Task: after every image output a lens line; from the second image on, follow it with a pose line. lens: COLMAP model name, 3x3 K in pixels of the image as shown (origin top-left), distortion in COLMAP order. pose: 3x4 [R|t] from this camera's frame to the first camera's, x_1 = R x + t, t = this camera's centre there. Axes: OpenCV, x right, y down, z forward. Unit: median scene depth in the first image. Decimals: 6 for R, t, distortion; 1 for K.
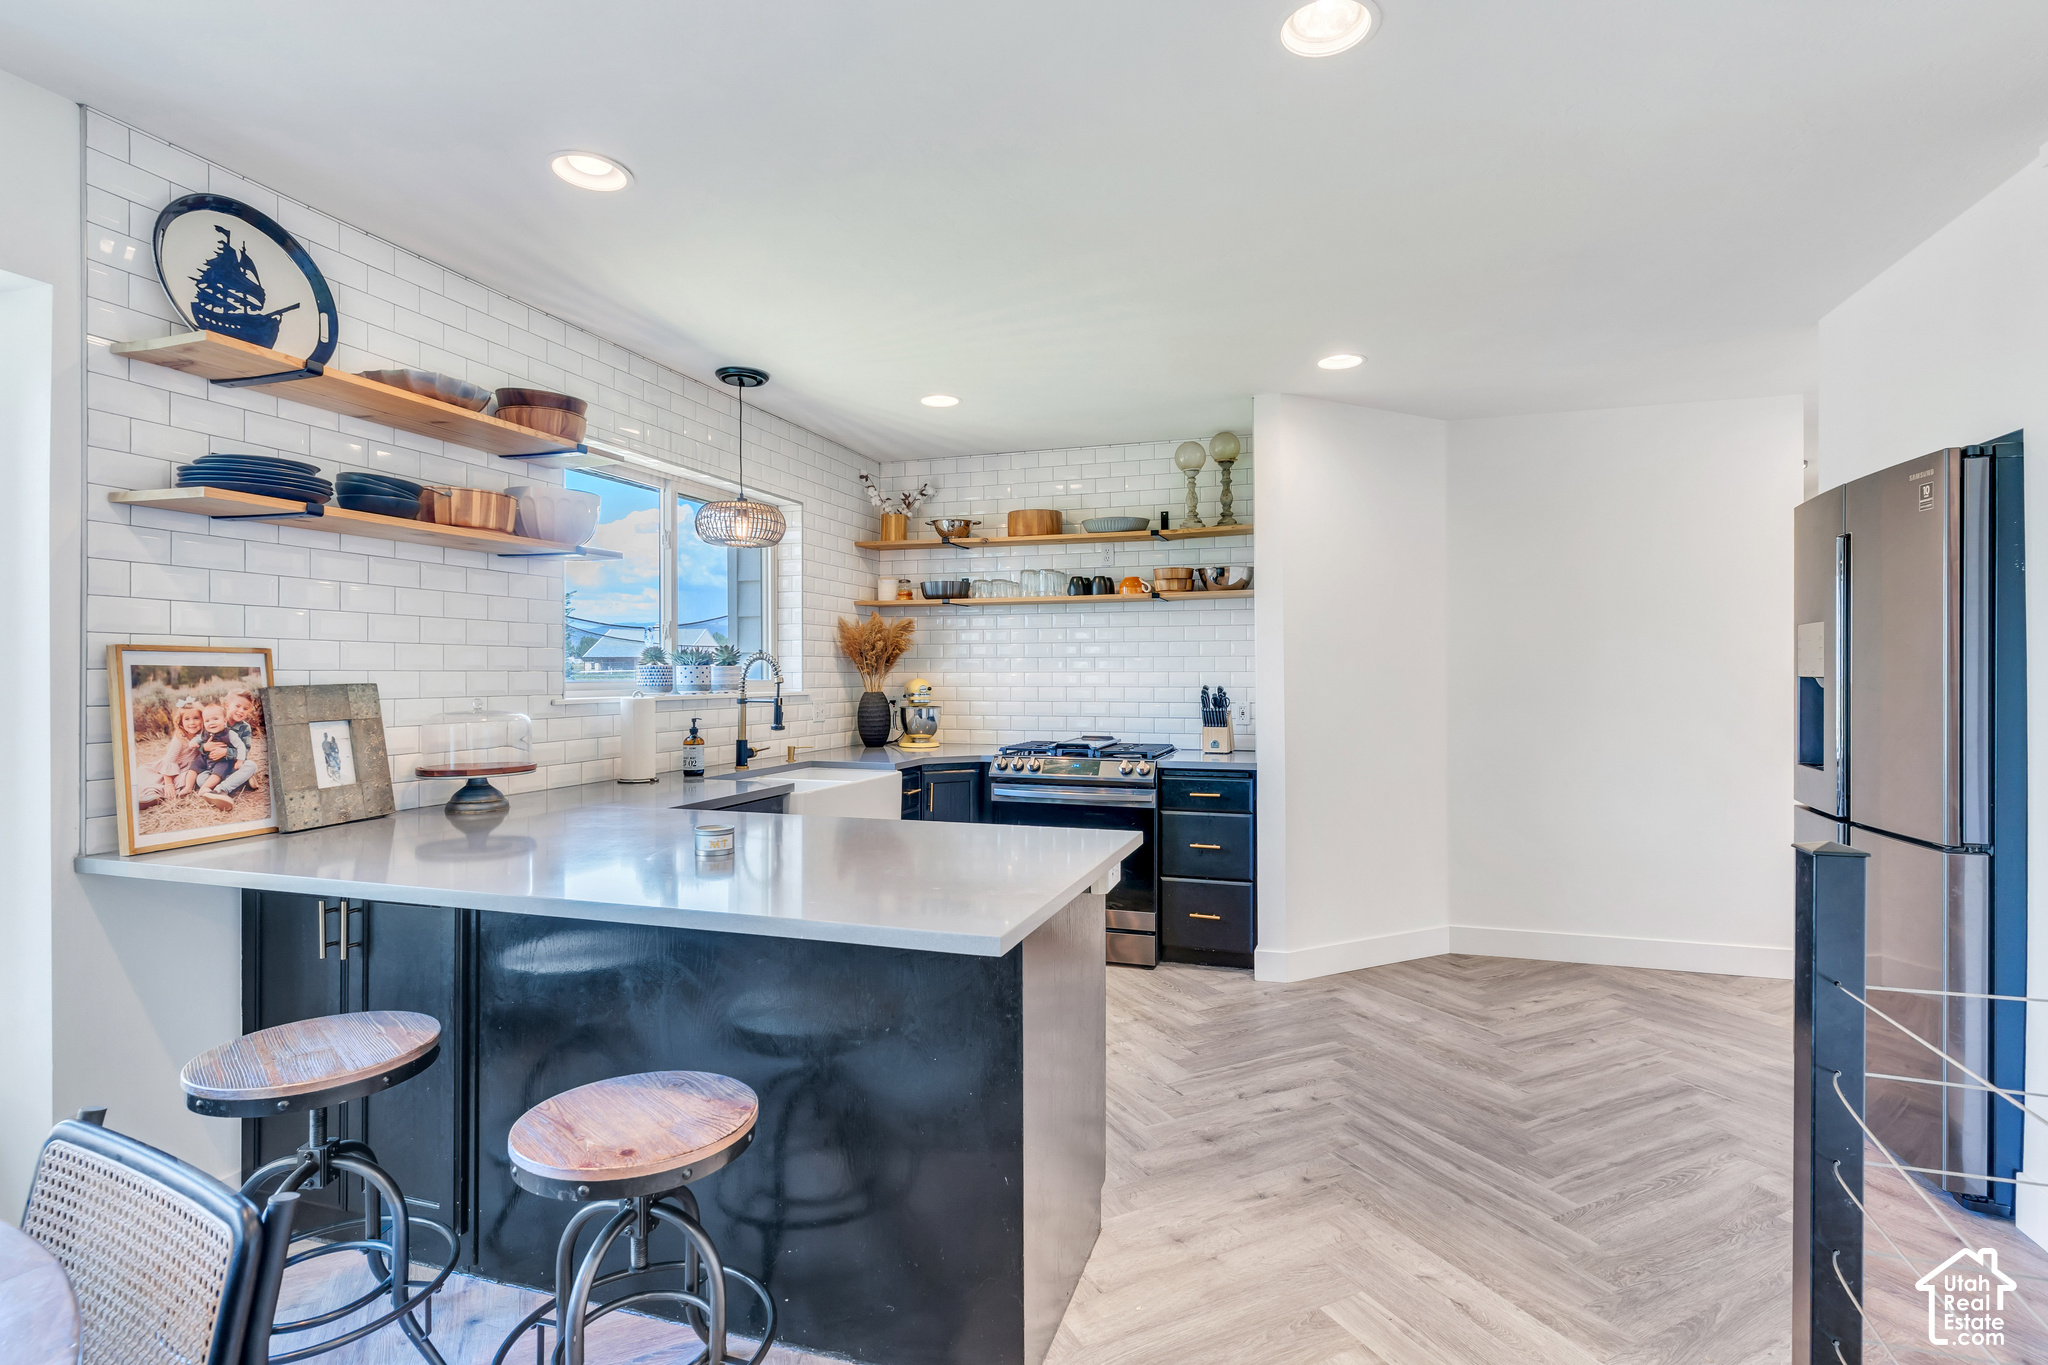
lens RADIAL K [[1021.2, 0, 1028.6], [0, 1021.2, 676.7], [0, 0, 1]] dist [0.016279, -0.000006]
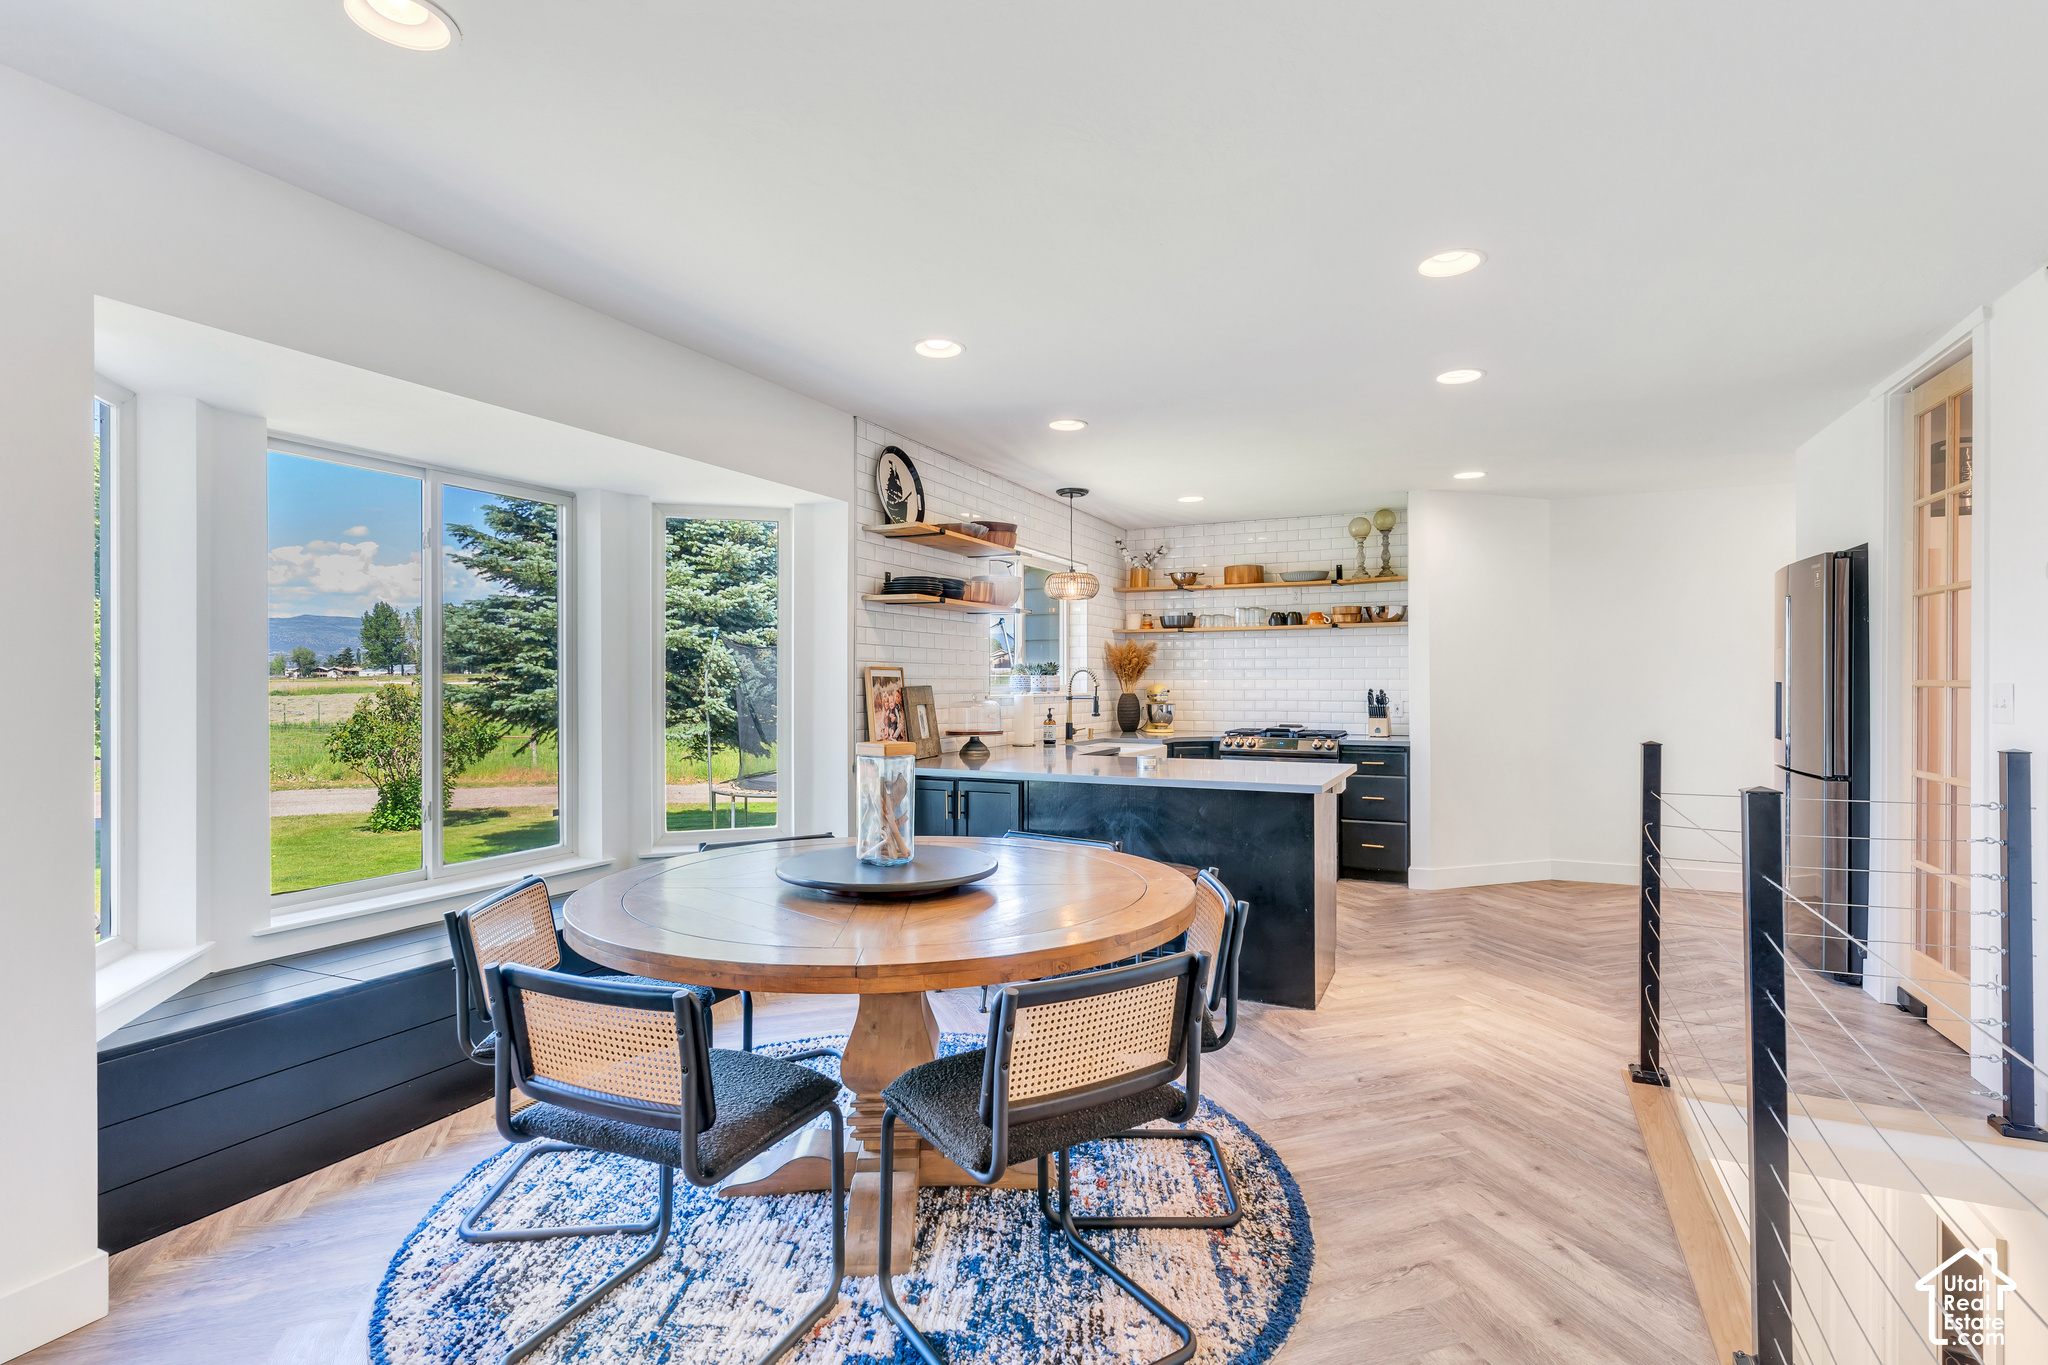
lens RADIAL K [[1021.2, 0, 1022.5], [0, 1021.2, 688.5], [0, 0, 1]] dist [0.016279, -0.000006]
pose [[0.992728, 0.000541, -0.120374, -0.153597], [-0.000082, 0.999993, 0.003822, 0.003046], [0.120375, -0.003784, 0.992721, -0.530362]]
